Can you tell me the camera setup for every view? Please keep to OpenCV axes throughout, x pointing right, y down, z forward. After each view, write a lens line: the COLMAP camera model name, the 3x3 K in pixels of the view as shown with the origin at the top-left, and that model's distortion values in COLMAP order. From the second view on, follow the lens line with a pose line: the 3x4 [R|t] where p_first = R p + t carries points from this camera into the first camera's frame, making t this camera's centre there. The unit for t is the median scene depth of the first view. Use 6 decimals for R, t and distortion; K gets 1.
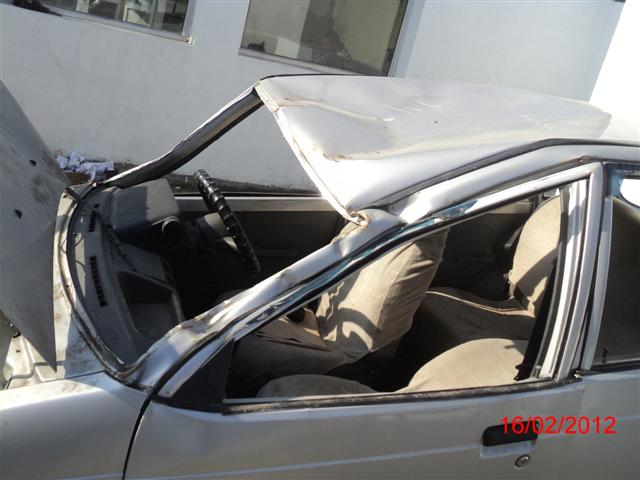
lens RADIAL K [[691.8, 0, 317.0], [0, 691.8, 239.5], [0, 0, 1]] dist [-0.146921, 0.000000]
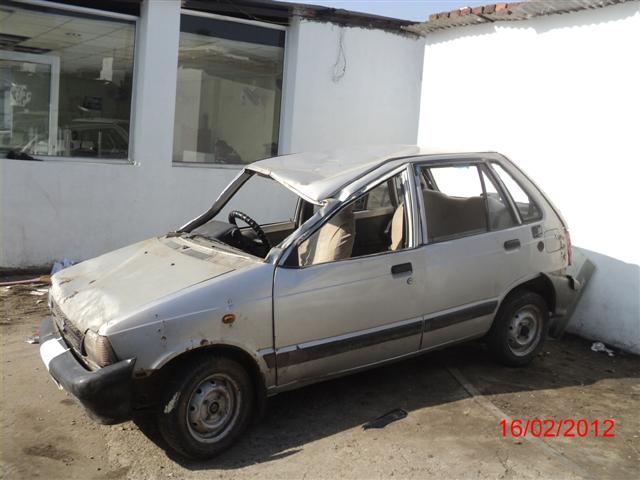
lens RADIAL K [[691.8, 0, 318.6], [0, 691.8, 243.0], [0, 0, 1]] dist [-0.146921, 0.000000]
pose [[0.960889, -0.206550, 0.184471, -0.445932], [0.229344, 0.966877, -0.112029, 0.383452], [-0.155221, 0.149955, 0.976432, -1.416669]]
